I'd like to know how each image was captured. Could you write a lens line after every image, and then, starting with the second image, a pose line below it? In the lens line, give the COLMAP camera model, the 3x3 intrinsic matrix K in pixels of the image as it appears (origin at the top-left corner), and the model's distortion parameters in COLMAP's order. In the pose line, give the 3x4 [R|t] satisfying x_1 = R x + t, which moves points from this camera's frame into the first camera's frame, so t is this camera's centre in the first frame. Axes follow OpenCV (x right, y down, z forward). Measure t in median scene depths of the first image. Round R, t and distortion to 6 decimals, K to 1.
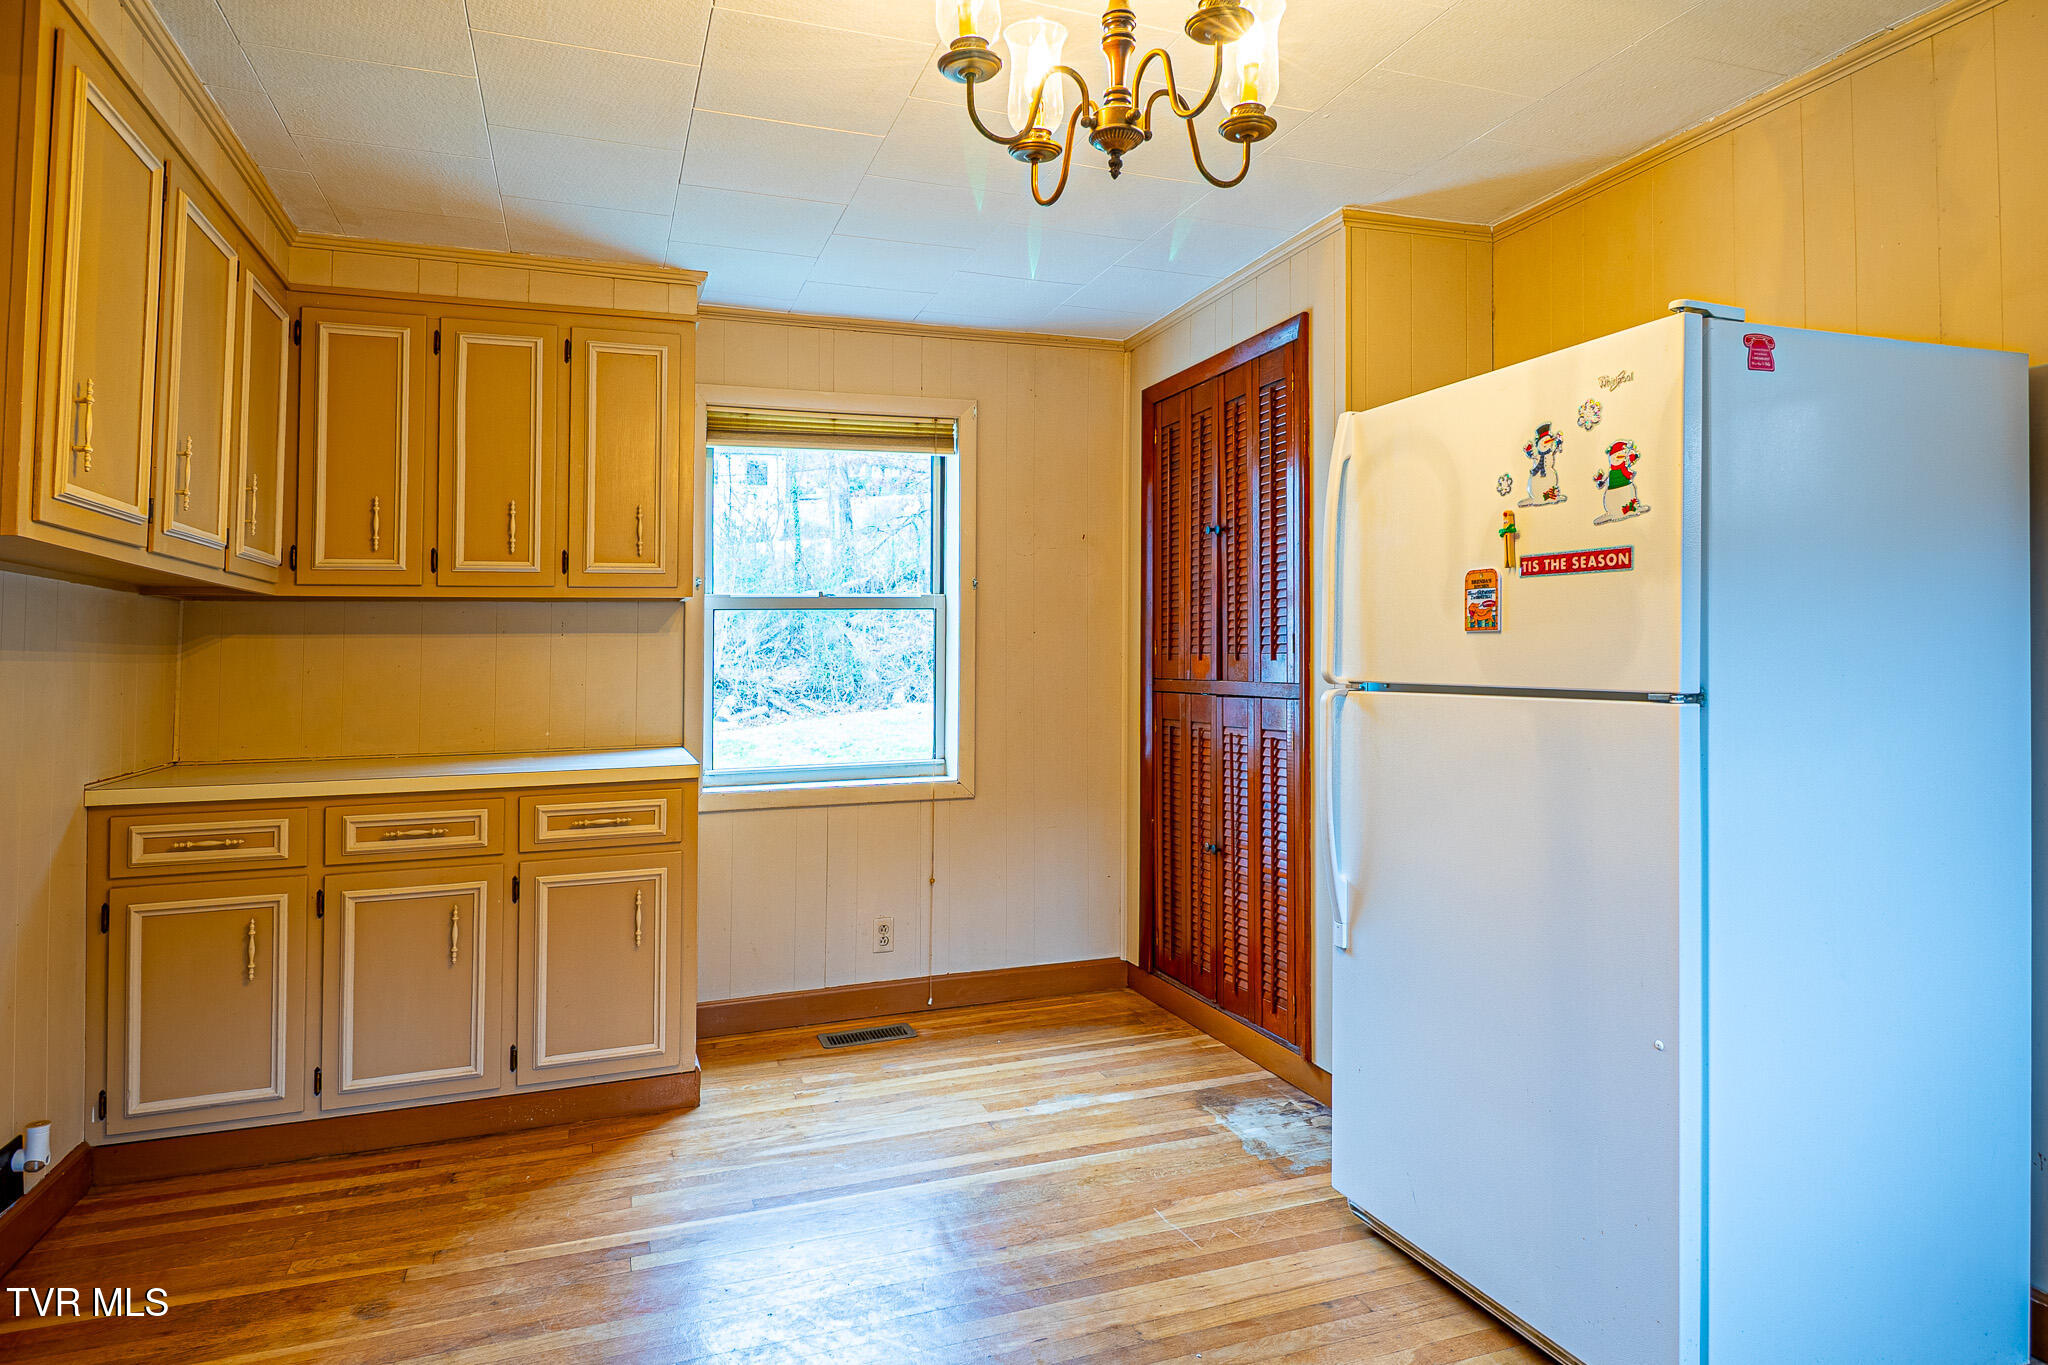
lens RADIAL K [[1230.7, 0, 1023.6], [0, 1230.7, 671.3], [0, 0, 1]] dist [-0.000724, 0.000171]
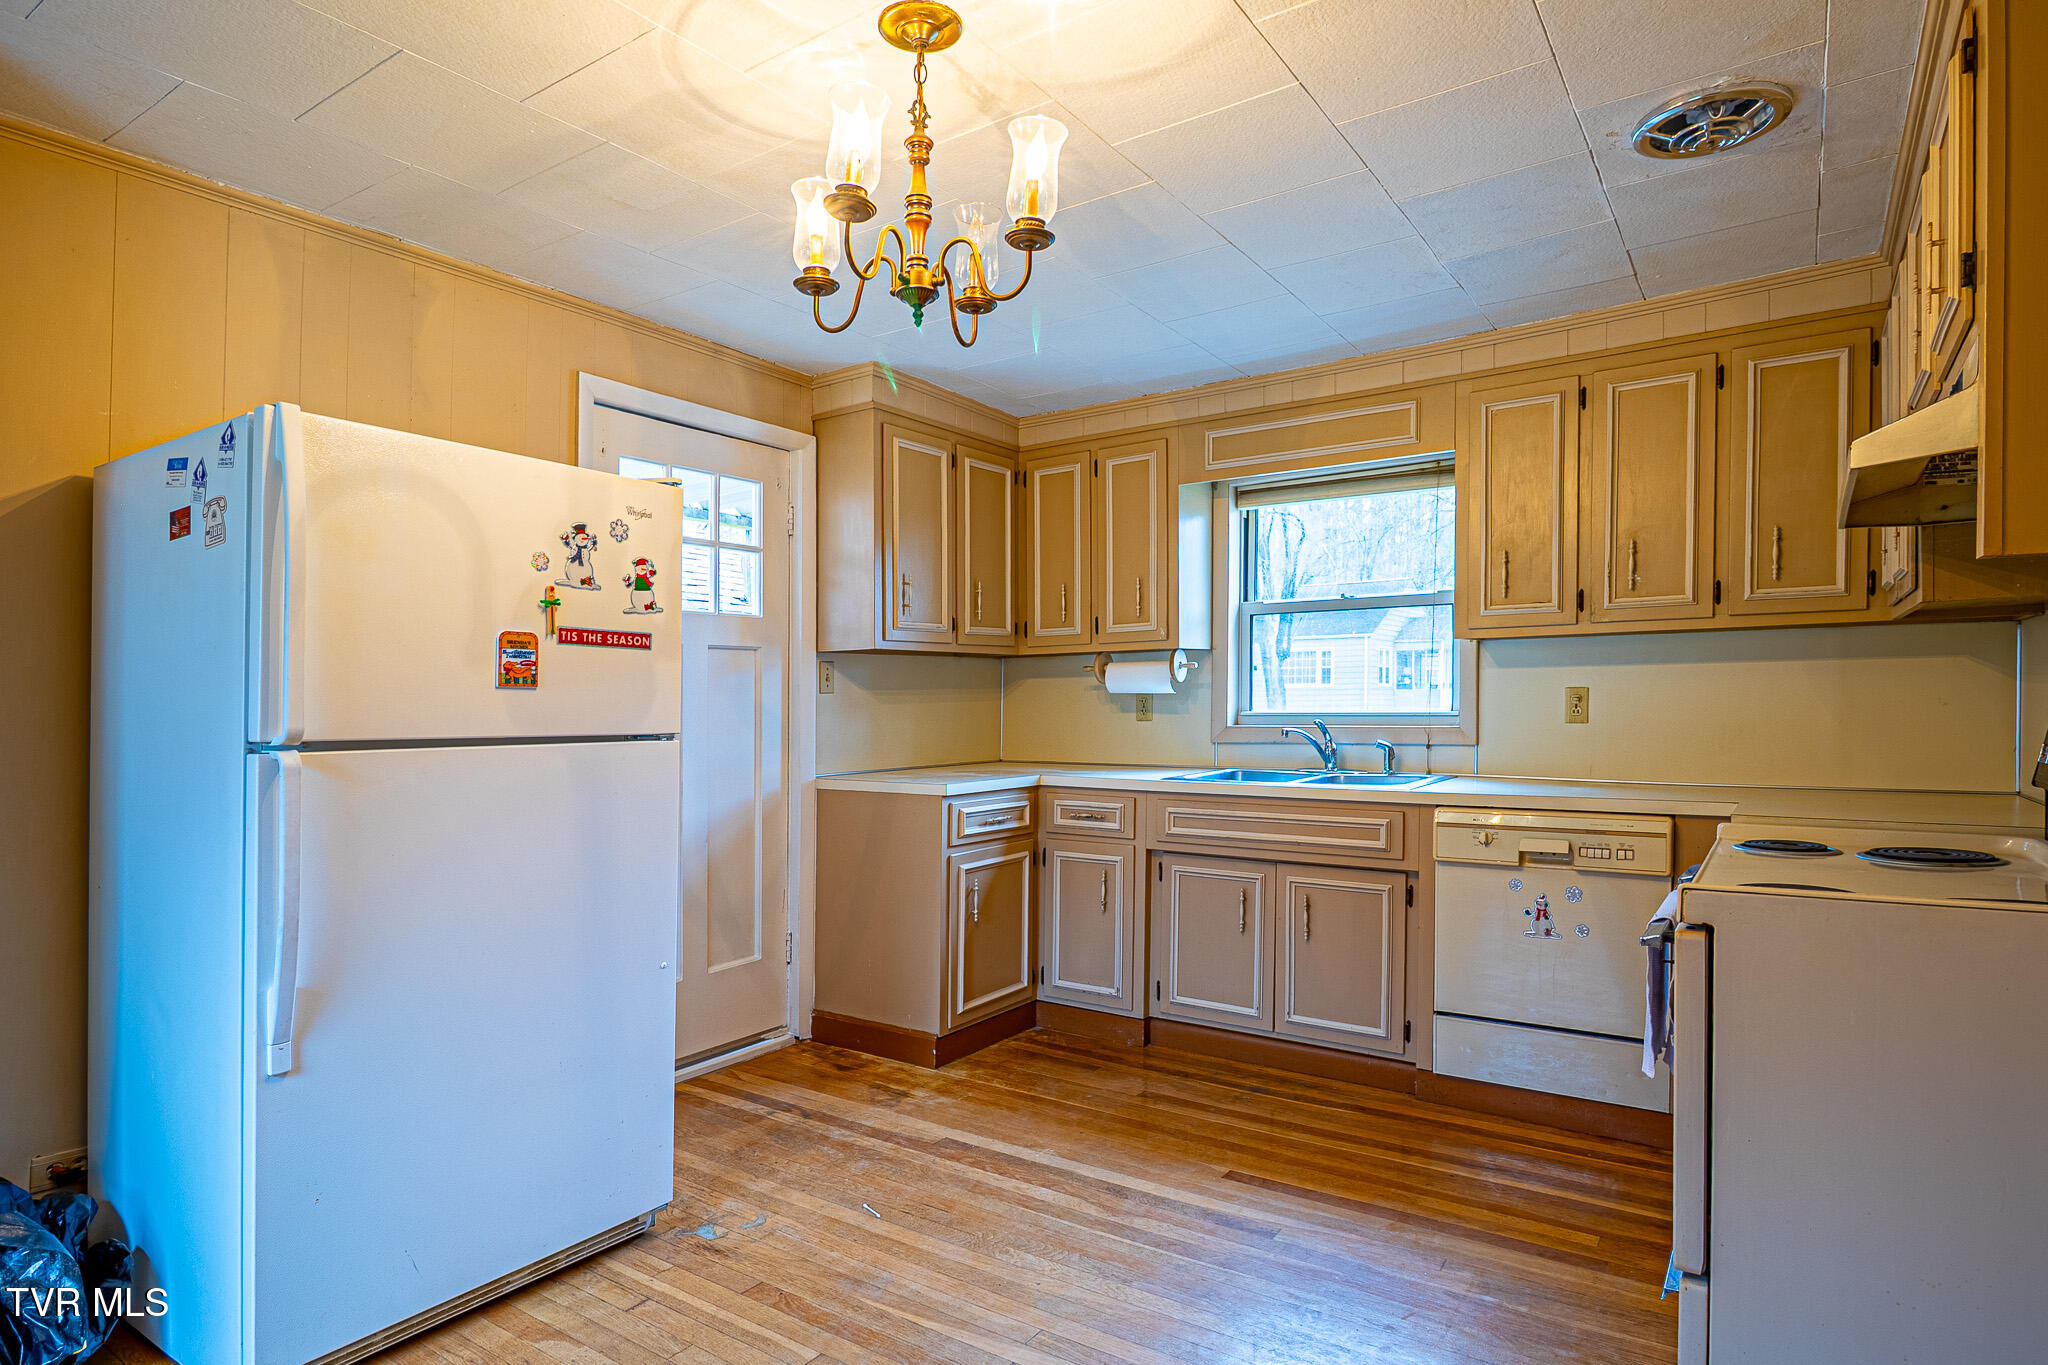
lens RADIAL K [[1122.7, 0, 1022.3], [0, 1122.7, 696.0], [0, 0, 1]] dist [-0.001199, -0.000181]
pose [[-0.579736, 0.004098, 0.814794, -0.763598], [0.004875, 0.999987, -0.001560, -0.022752], [-0.814790, 0.003068, -0.579748, 1.299893]]
